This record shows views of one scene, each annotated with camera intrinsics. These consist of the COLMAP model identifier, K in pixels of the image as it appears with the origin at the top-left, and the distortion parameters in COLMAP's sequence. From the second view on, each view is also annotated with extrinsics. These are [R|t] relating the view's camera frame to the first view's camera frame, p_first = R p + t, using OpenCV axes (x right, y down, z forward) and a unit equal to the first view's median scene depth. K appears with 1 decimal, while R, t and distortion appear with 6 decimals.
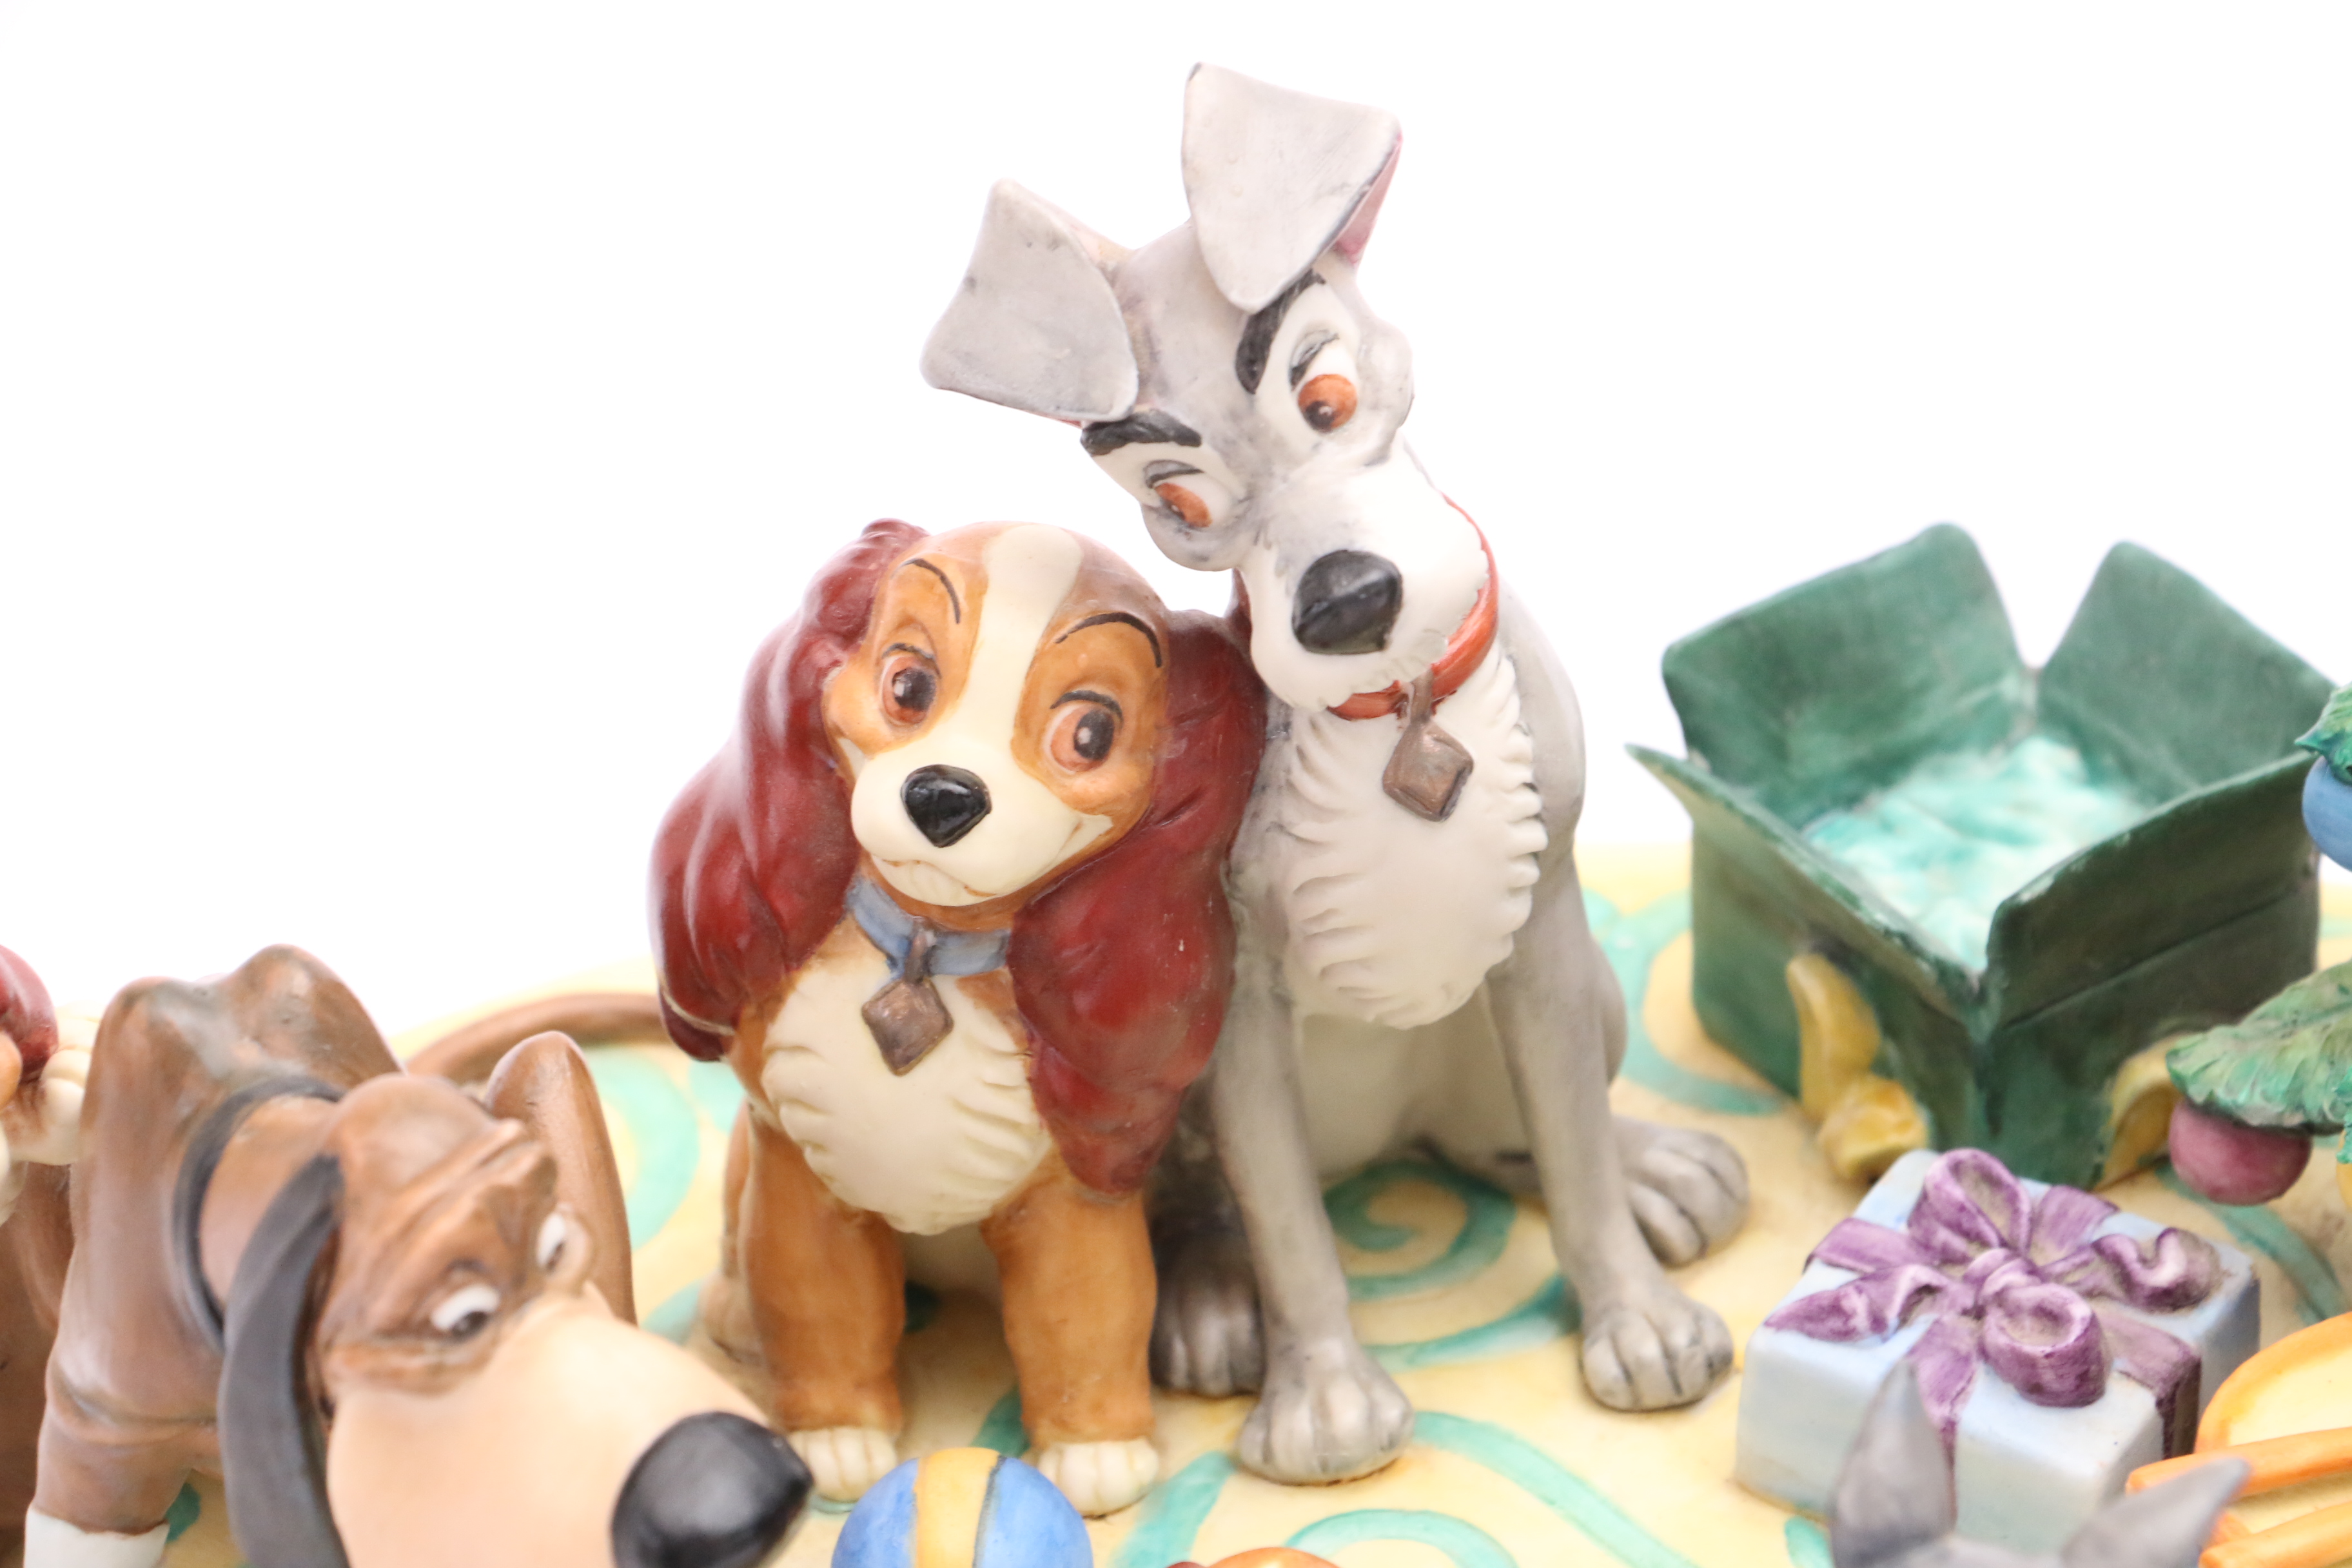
lens RADIAL K [[8921.9, 0, 1175.5], [0, 8921.9, 787.4], [0, 0, 1]] dist [0.551200, 0.000000]
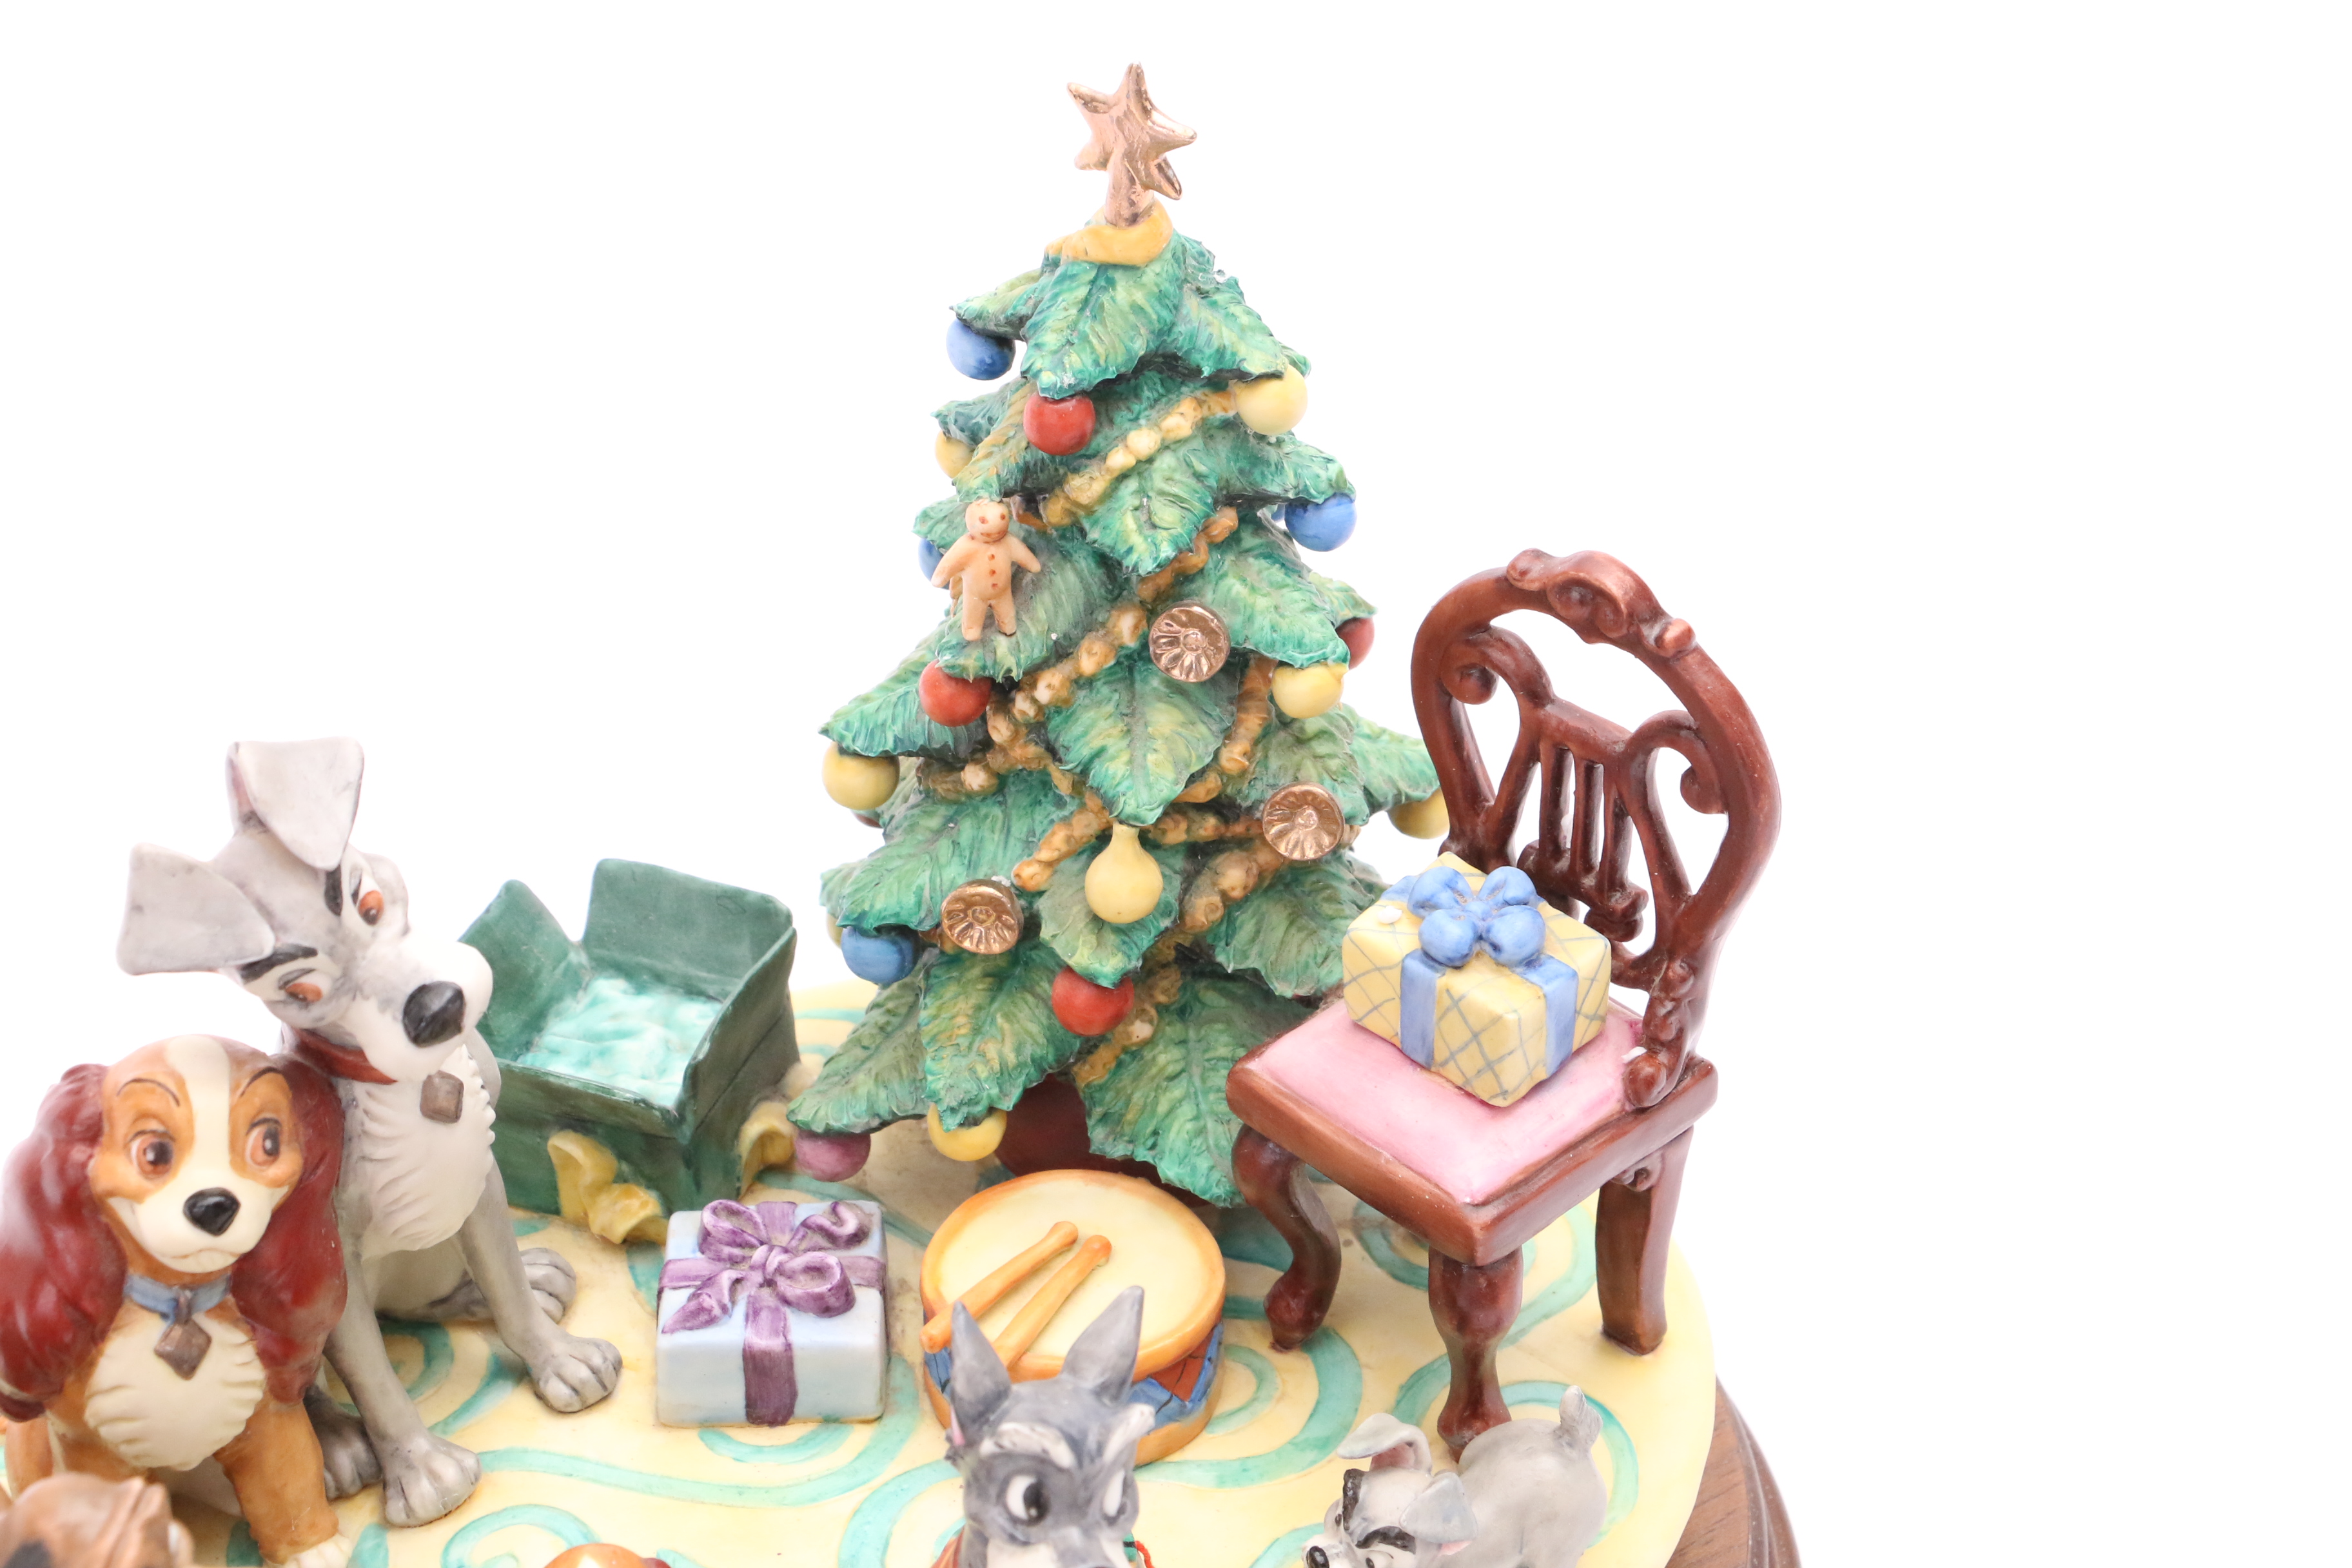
lens RADIAL K [[4594.4, 0, 1190.4], [0, 4594.4, 795.7], [0, 0, 1]] dist [0.216704, 0.000000]
pose [[0.840988, -0.305673, 0.446435, -0.227922], [0.314828, 0.947514, 0.055691, -0.060297], [-0.440027, 0.093714, 0.893081, 0.133405]]
